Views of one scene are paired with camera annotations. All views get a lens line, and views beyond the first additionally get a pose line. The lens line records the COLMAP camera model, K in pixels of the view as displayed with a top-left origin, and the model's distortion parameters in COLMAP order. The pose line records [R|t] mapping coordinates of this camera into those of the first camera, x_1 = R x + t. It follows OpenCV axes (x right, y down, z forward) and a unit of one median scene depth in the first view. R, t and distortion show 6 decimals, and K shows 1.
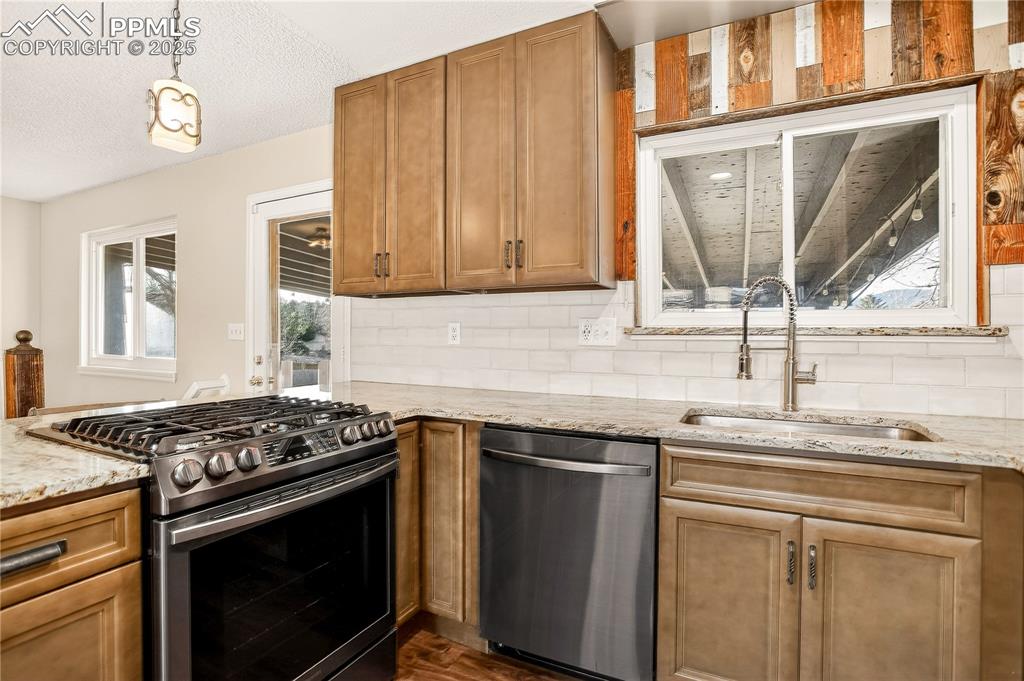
lens RADIAL K [[502.1, 0, 504.6], [0, 502.1, 336.9], [0, 0, 1]] dist [-0.073550, 0.023234]
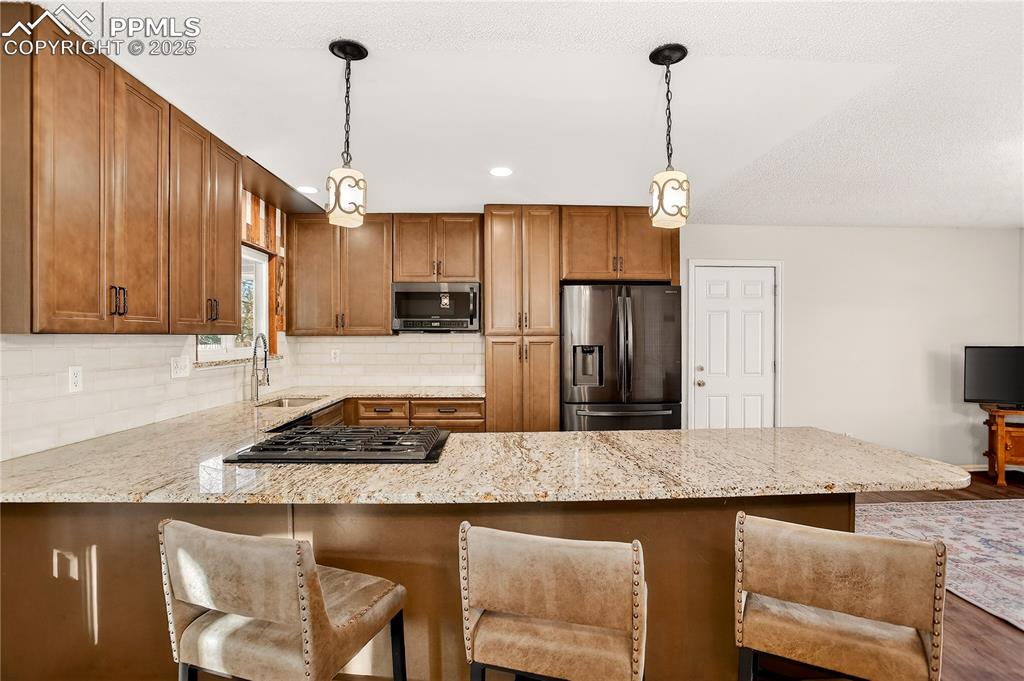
lens RADIAL K [[502.1, 0, 504.6], [0, 502.1, 336.9], [0, 0, 1]] dist [-0.073550, 0.023234]
pose [[-0.478566, -0.004040, 0.878042, -1.319614], [0.002553, 0.999979, 0.005992, -0.092490], [-0.878048, 0.005109, -0.478546, 0.860238]]
